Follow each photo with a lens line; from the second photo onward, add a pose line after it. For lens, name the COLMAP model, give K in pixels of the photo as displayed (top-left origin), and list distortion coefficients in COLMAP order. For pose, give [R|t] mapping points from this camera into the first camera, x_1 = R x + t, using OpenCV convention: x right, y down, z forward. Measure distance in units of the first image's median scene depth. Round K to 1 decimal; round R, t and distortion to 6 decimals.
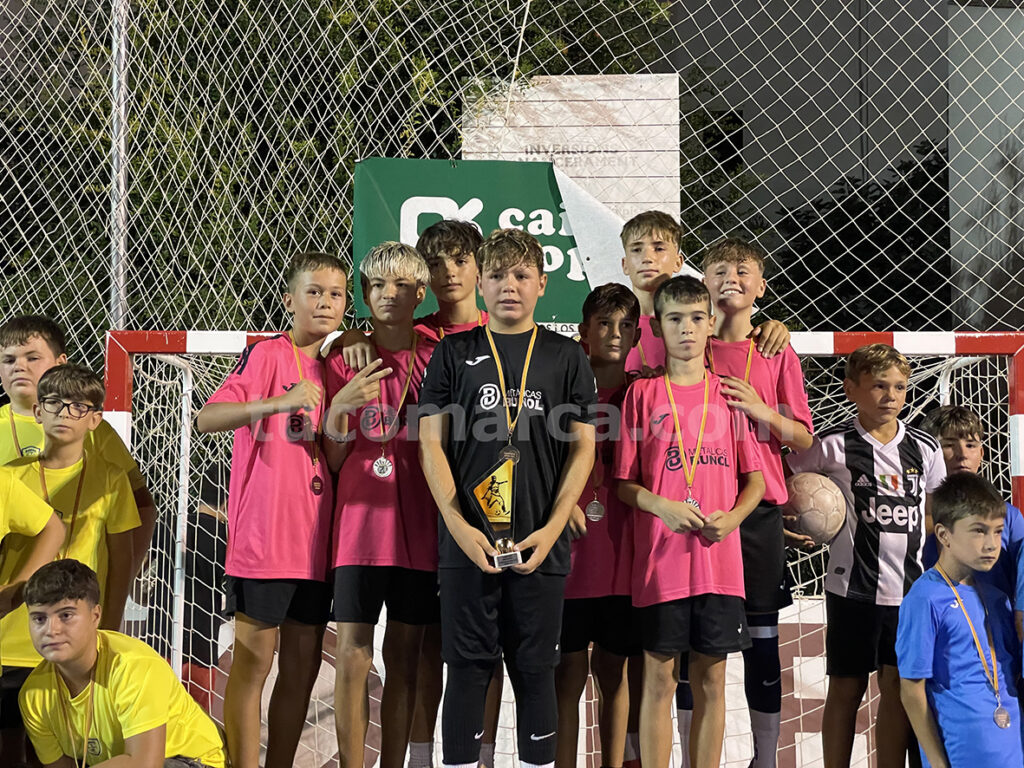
lens RADIAL K [[1522.0, 0, 488.6], [0, 1522.0, 382.7], [0, 0, 1]] dist [0.529350, -1.618297]
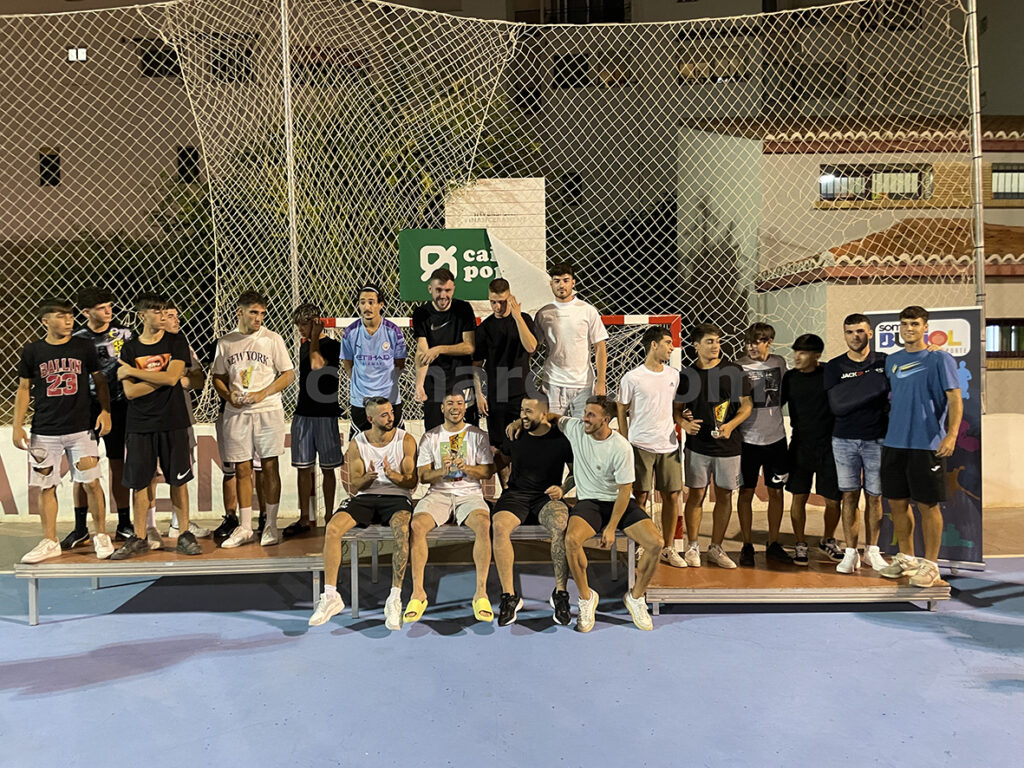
lens RADIAL K [[804.5, 0, 499.4], [0, 804.5, 378.8], [0, 0, 1]] dist [0.111903, -0.156089]
pose [[0.998684, -0.014726, 0.049124, -0.000821], [0.009810, 0.995052, 0.098867, -0.043031], [-0.050337, -0.098255, 0.993887, -0.186653]]
